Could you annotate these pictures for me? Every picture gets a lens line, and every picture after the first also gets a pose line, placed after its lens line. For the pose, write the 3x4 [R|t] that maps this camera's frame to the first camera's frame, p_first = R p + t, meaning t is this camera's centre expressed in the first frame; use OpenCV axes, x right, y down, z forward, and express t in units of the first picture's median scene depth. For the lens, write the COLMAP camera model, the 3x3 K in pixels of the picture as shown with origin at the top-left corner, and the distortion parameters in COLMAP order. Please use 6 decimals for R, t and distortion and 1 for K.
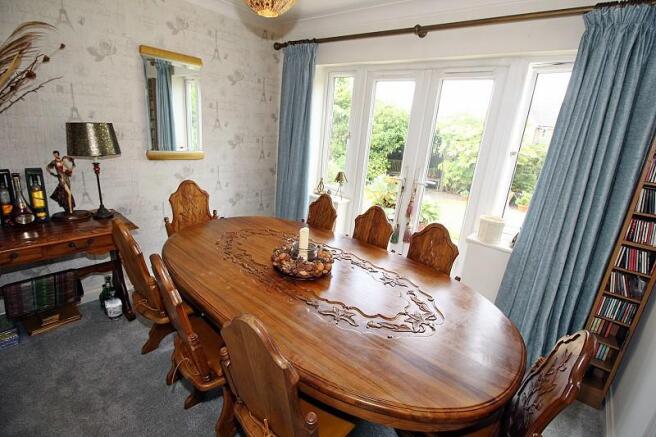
lens RADIAL K [[306.3, 0, 328.0], [0, 306.3, 218.5], [0, 0, 1]] dist [0.000208, -0.015380]
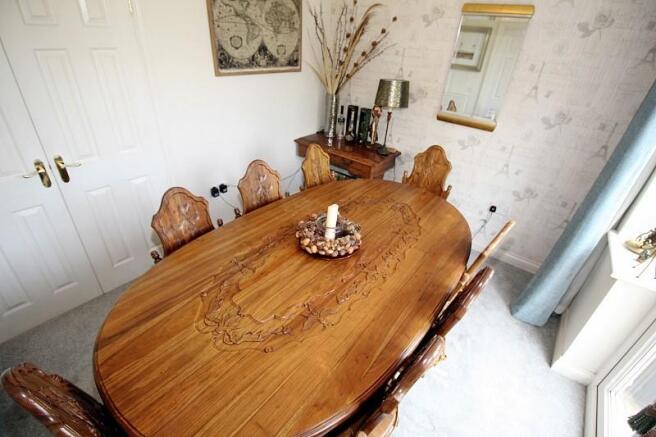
lens RADIAL K [[306.3, 0, 328.0], [0, 306.3, 218.5], [0, 0, 1]] dist [0.000208, -0.015380]
pose [[0.022428, 0.446637, -0.894434, 0.579311], [-0.342634, 0.843910, 0.412816, -0.234336], [0.939201, 0.297204, 0.171960, 0.618674]]
